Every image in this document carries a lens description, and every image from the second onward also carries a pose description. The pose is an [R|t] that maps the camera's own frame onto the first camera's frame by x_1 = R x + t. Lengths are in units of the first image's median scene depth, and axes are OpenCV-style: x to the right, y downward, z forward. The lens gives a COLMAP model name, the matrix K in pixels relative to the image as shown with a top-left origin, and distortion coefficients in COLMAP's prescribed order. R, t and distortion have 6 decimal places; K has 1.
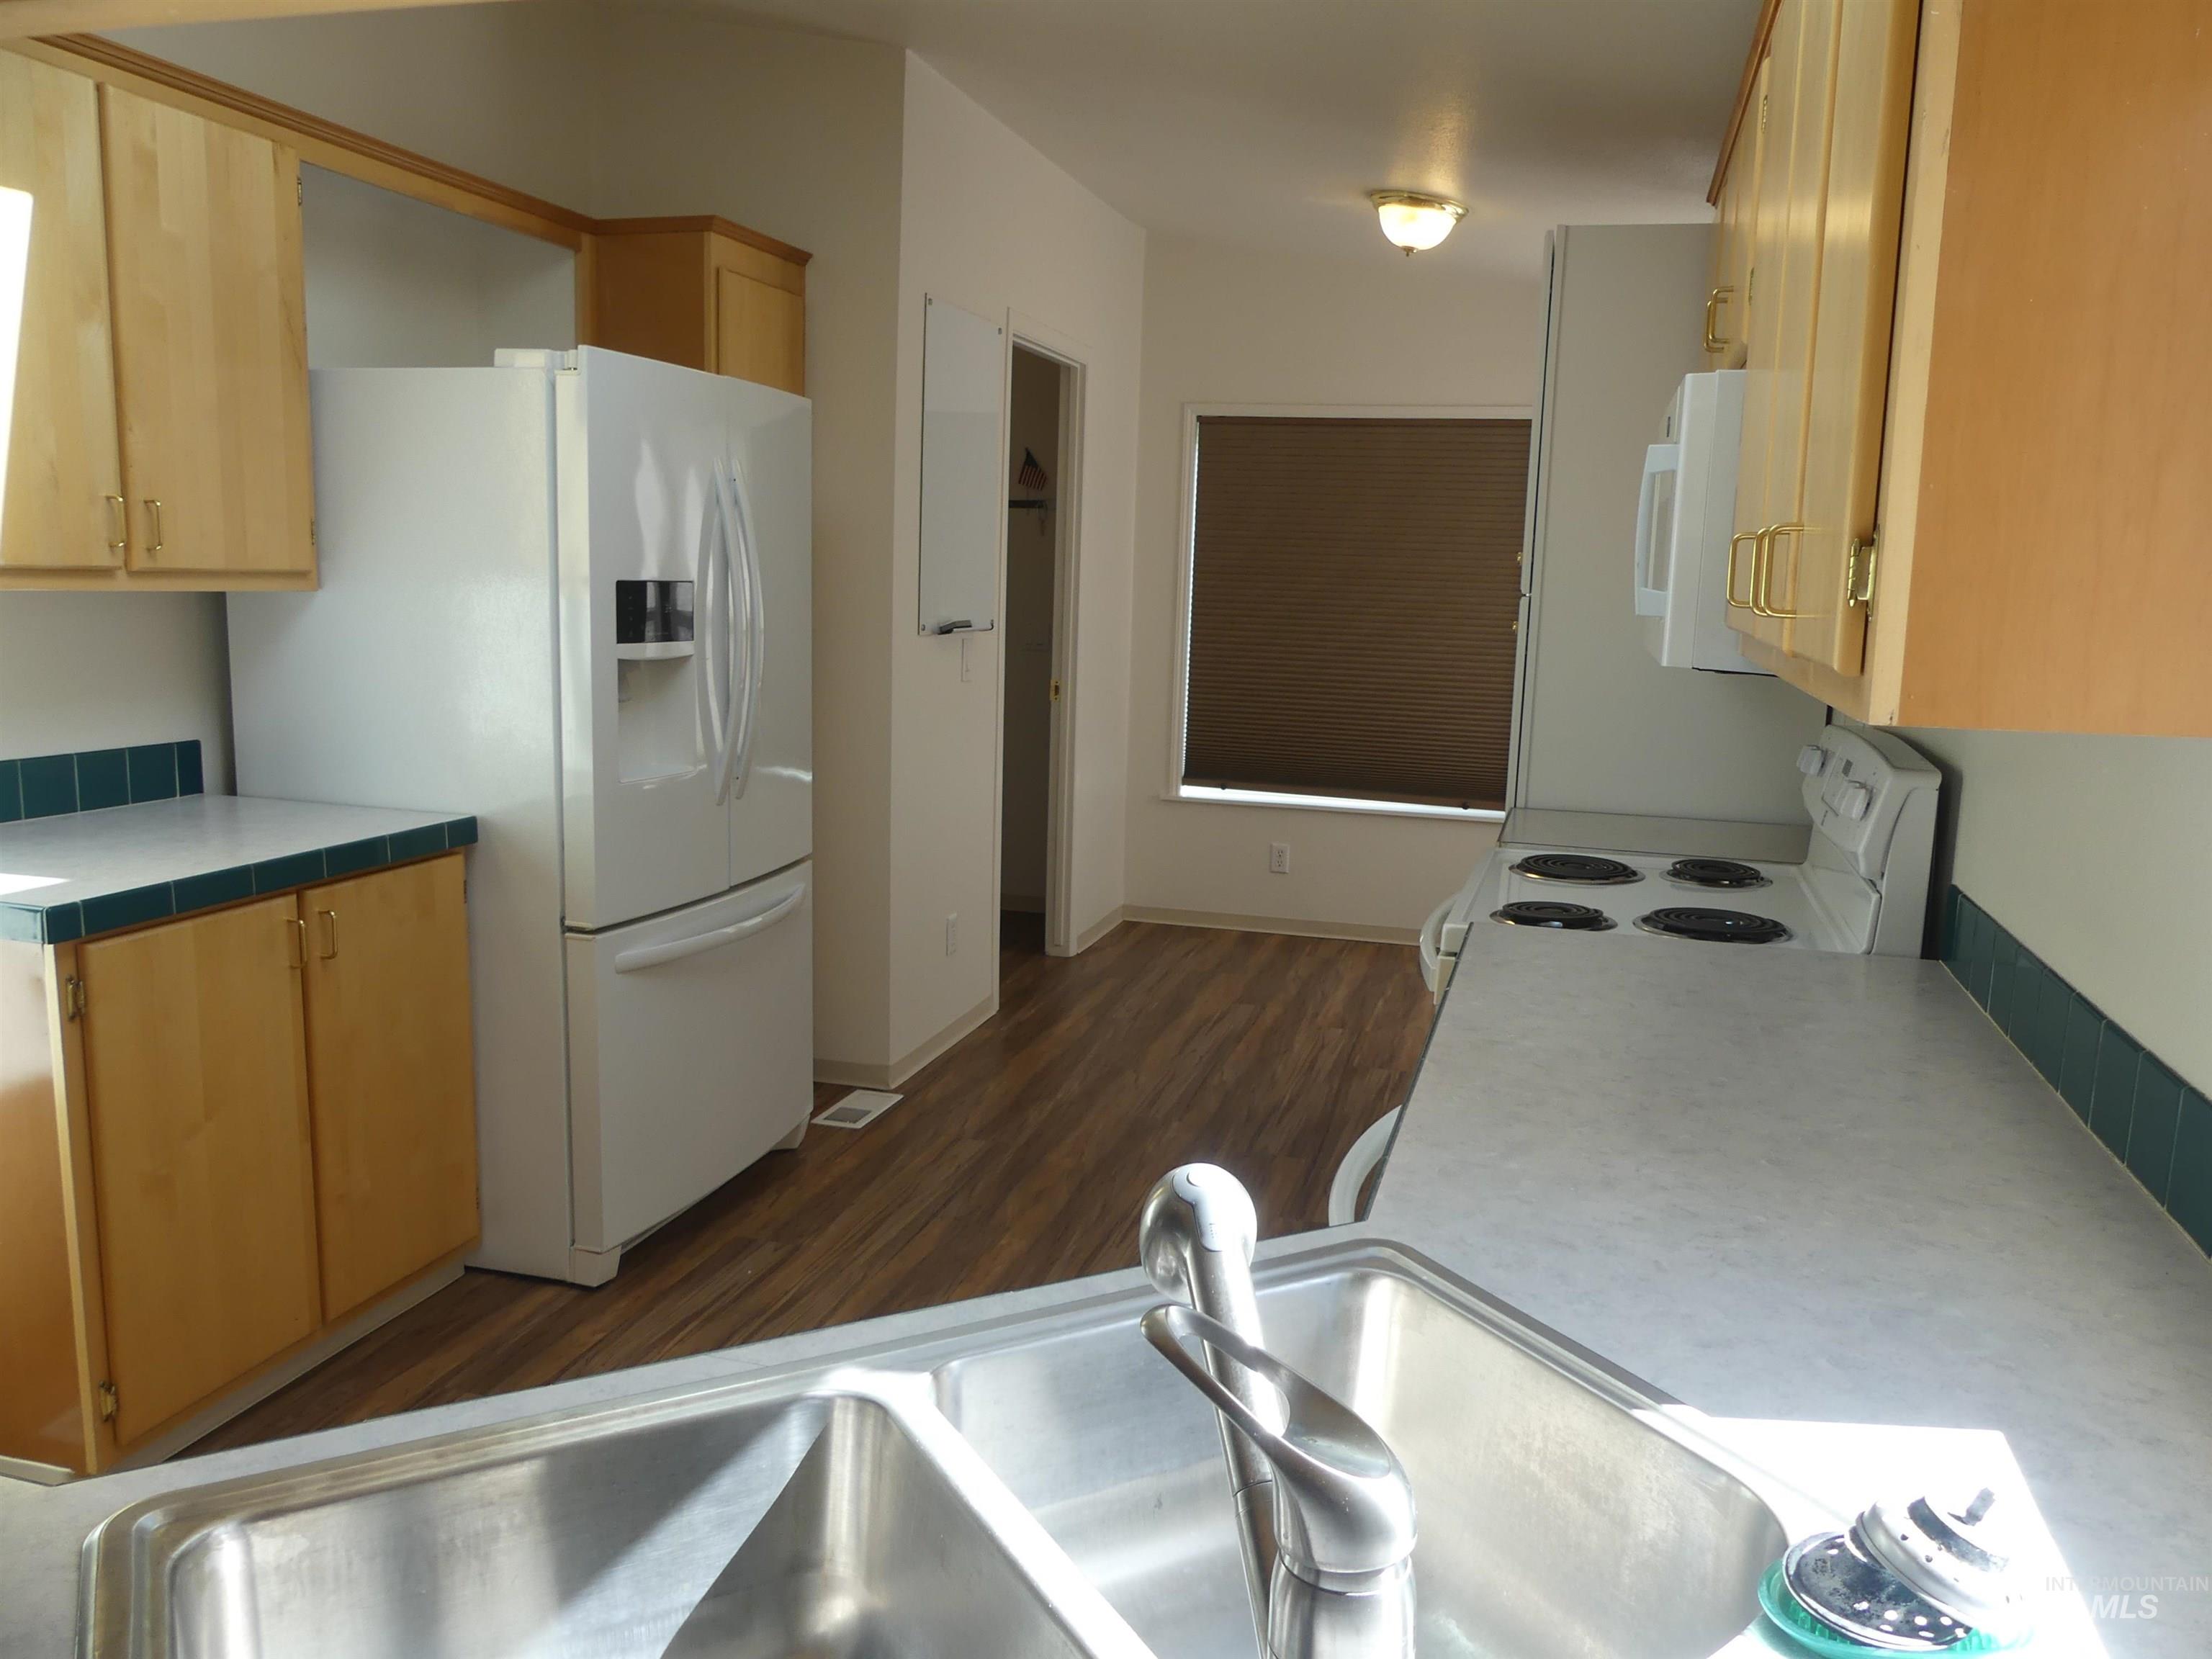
lens RADIAL K [[1636.3, 0, 1106.0], [0, 1636.3, 829.5], [0, 0, 1]] dist [-0.024912, 0.020149]
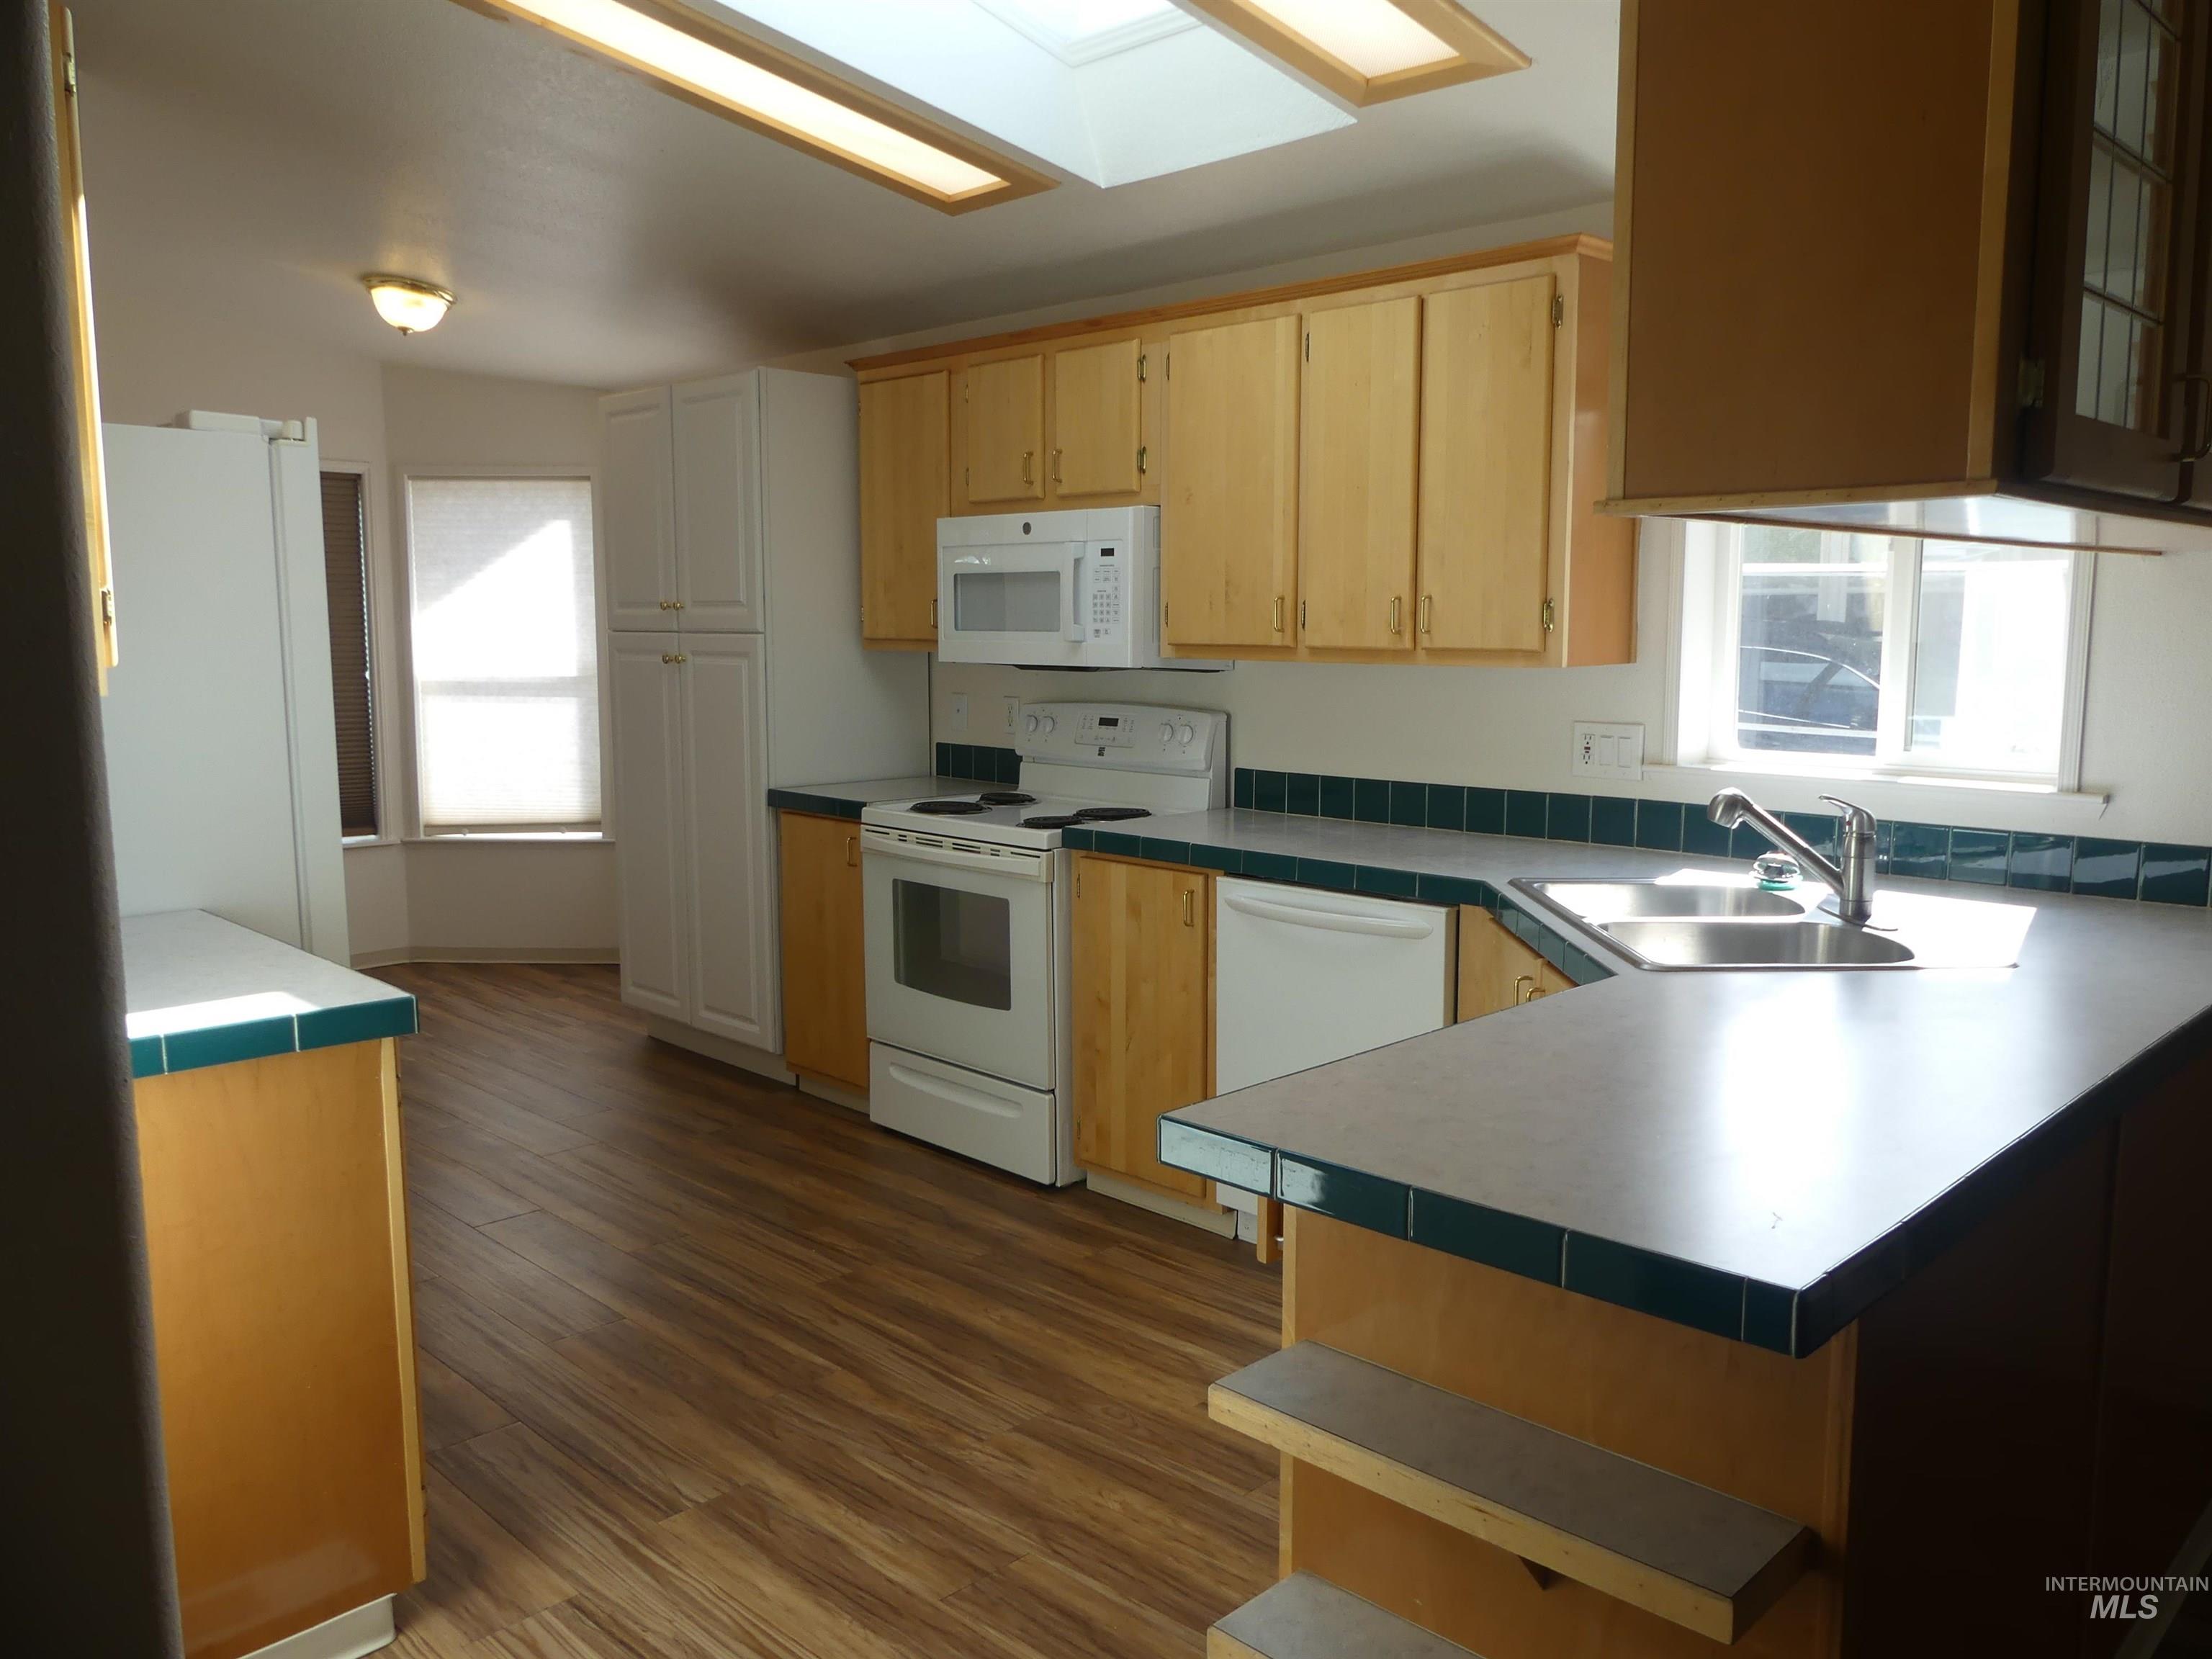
lens RADIAL K [[1636.3, 0, 1106.0], [0, 1636.3, 829.5], [0, 0, 1]] dist [-0.024912, 0.020149]
pose [[0.469910, -0.139797, 0.871574, -0.768387], [0.155665, 0.985029, 0.074068, -0.035133], [-0.868880, 0.100869, 0.484637, 0.110878]]
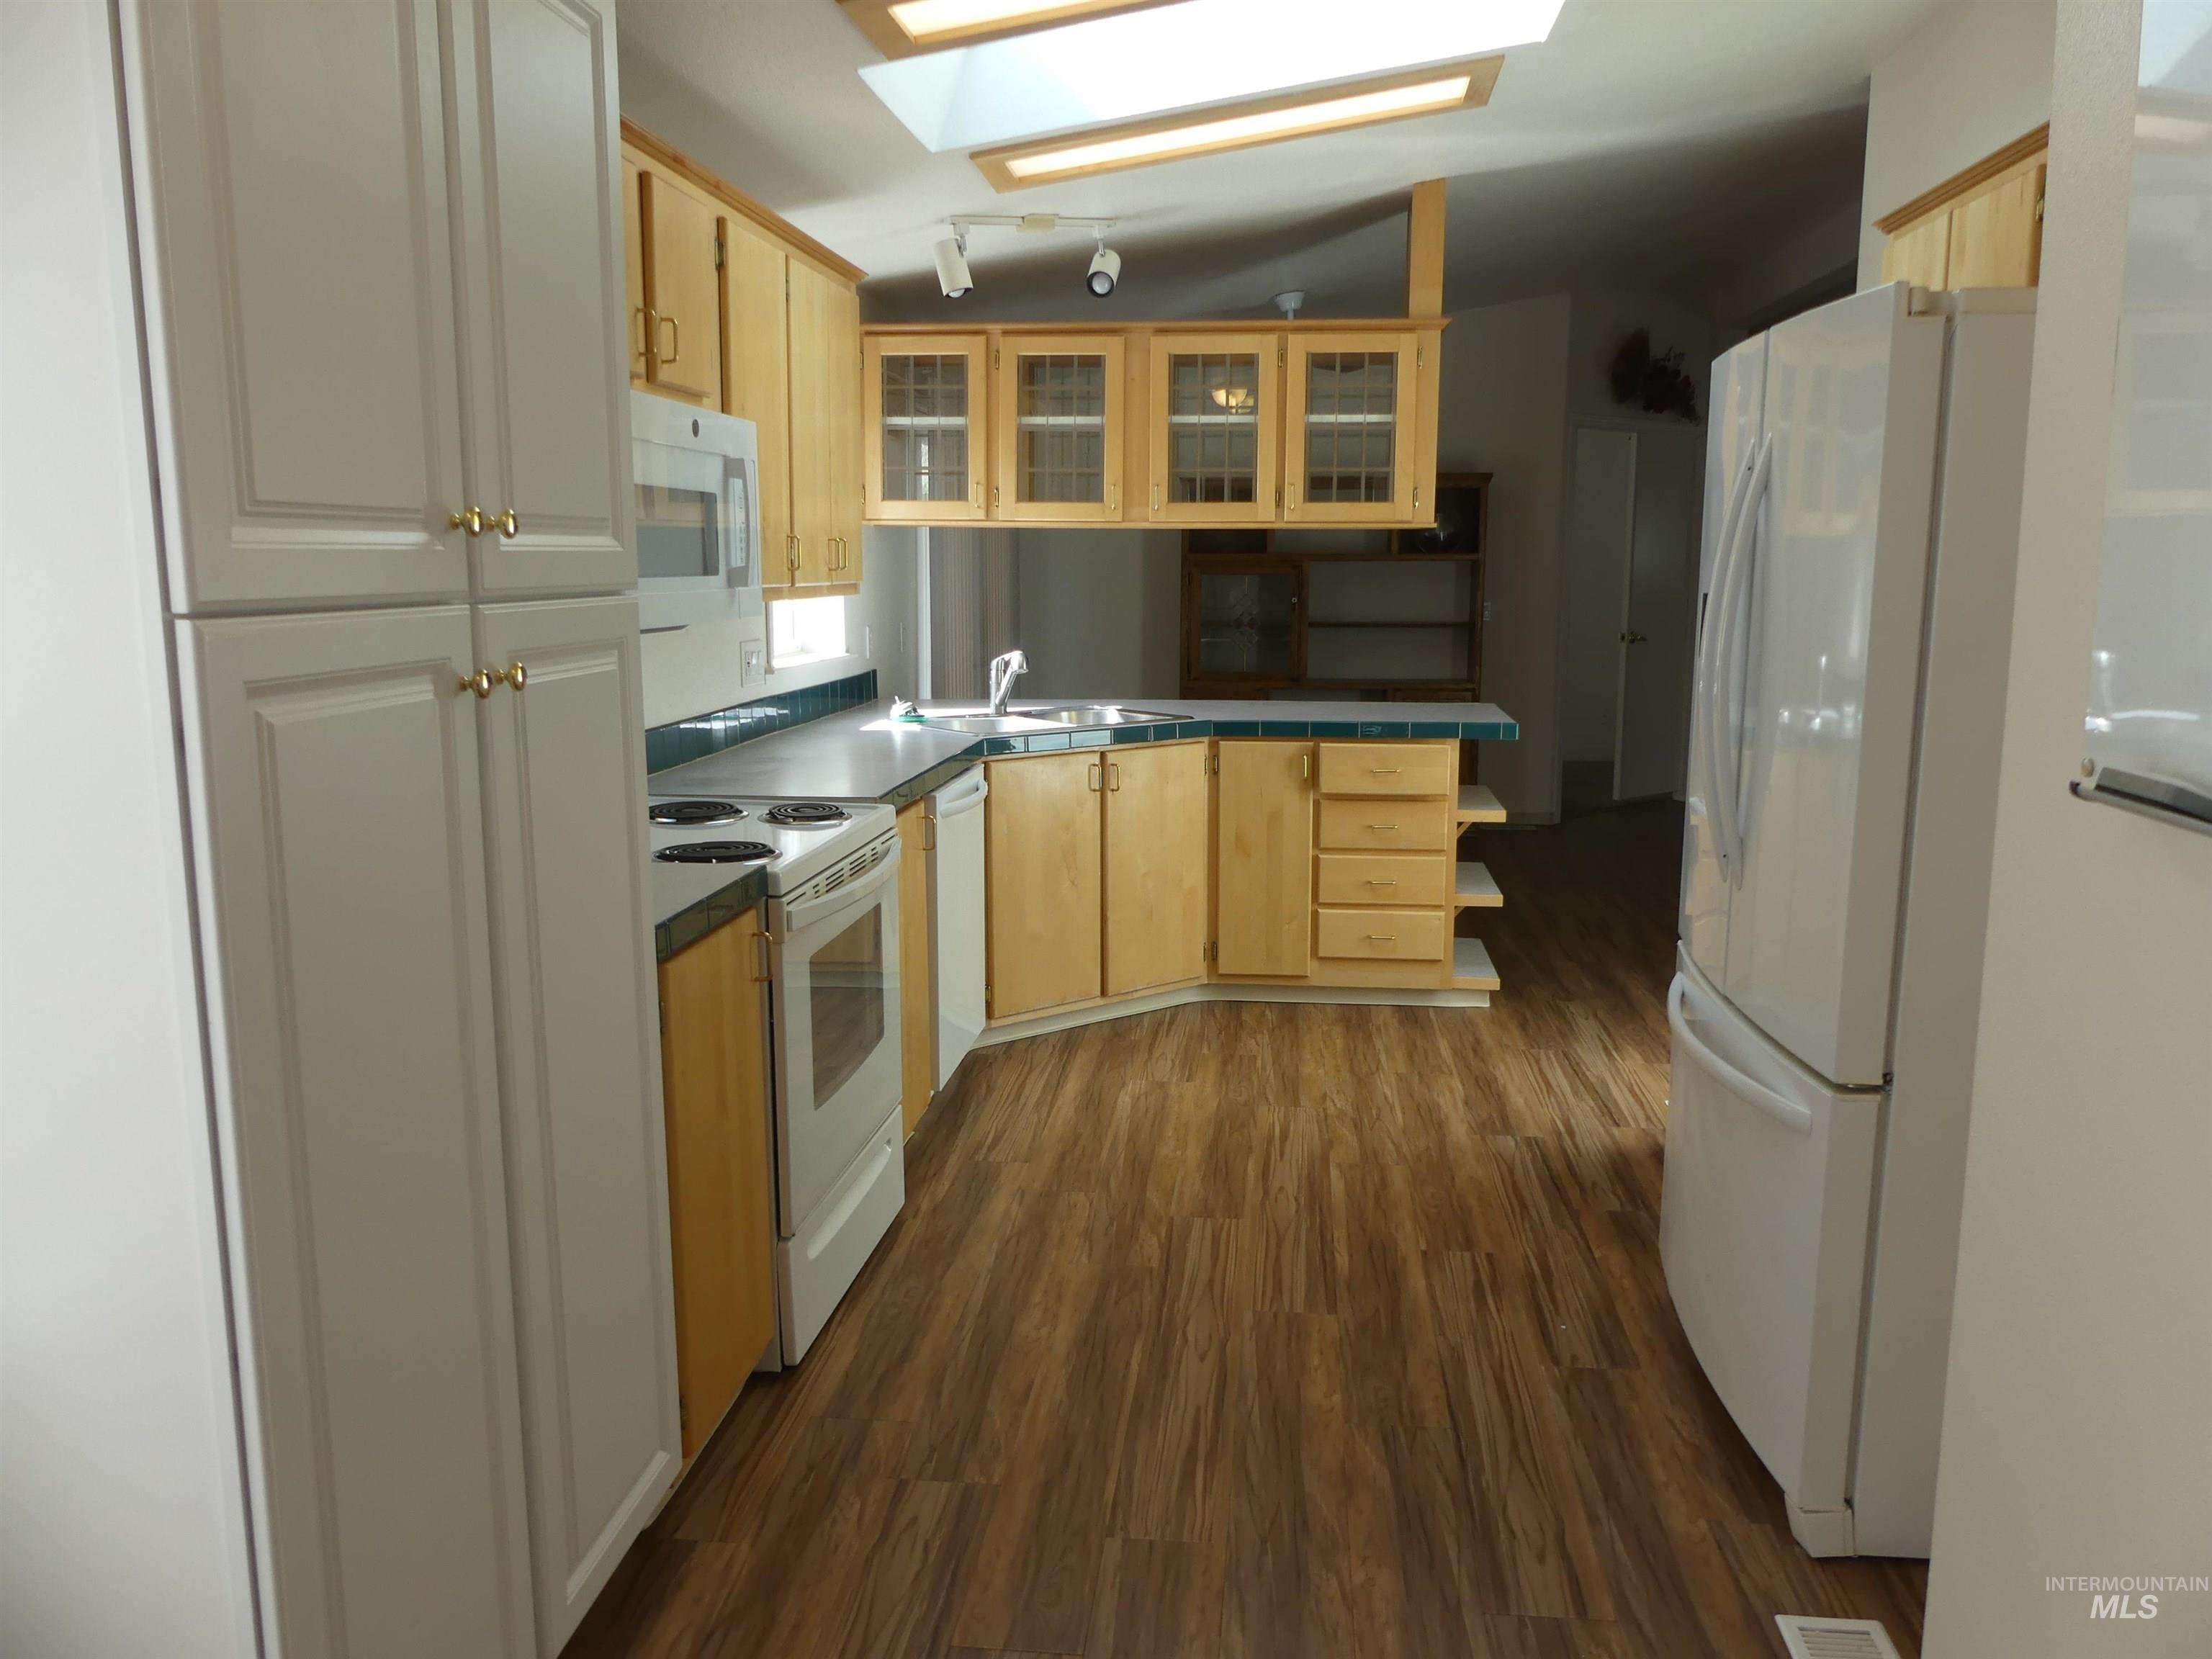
lens RADIAL K [[1636.3, 0, 1106.0], [0, 1636.3, 829.5], [0, 0, 1]] dist [-0.024912, 0.020149]
pose [[-0.984931, -0.002808, -0.172926, 0.178667], [-0.057889, 0.947546, 0.314333, -0.245355], [0.162973, 0.319607, -0.933430, 1.543719]]
